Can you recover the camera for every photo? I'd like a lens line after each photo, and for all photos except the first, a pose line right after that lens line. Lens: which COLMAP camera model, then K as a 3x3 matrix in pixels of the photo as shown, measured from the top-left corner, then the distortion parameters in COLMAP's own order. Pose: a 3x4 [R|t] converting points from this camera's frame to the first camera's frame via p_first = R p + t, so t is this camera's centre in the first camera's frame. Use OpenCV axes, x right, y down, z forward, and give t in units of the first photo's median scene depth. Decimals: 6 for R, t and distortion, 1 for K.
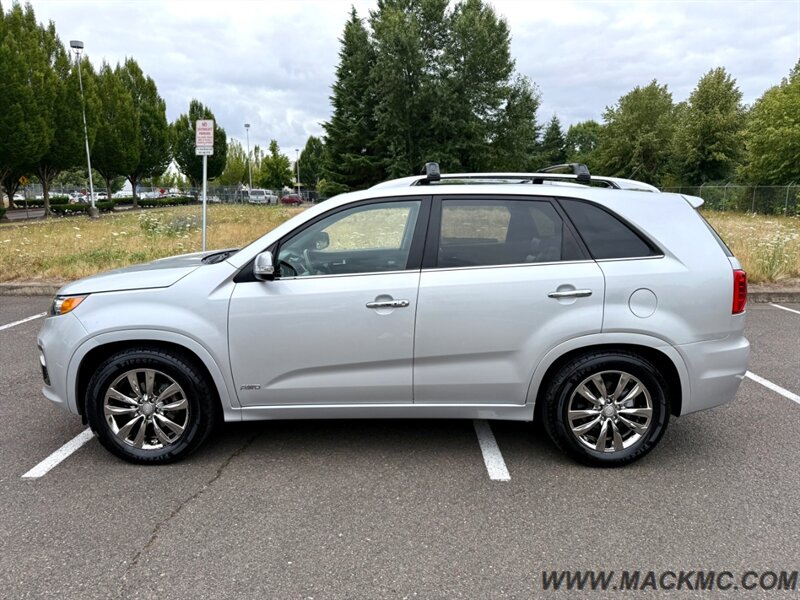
lens RADIAL K [[569.5, 0, 396.5], [0, 569.5, 298.6], [0, 0, 1]] dist [0.010861, -0.023979]
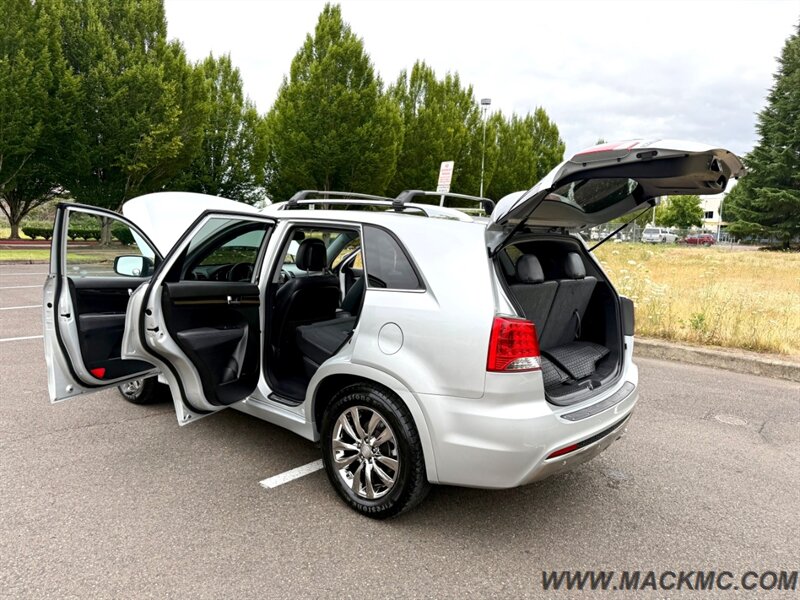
lens RADIAL K [[569.5, 0, 395.7], [0, 569.5, 289.5], [0, 0, 1]] dist [0.010861, -0.023979]
pose [[0.758515, 0.089983, -0.645414, 0.212002], [-0.141447, 0.989542, -0.028273, -0.009437], [0.636120, 0.112737, 0.763310, 0.063996]]
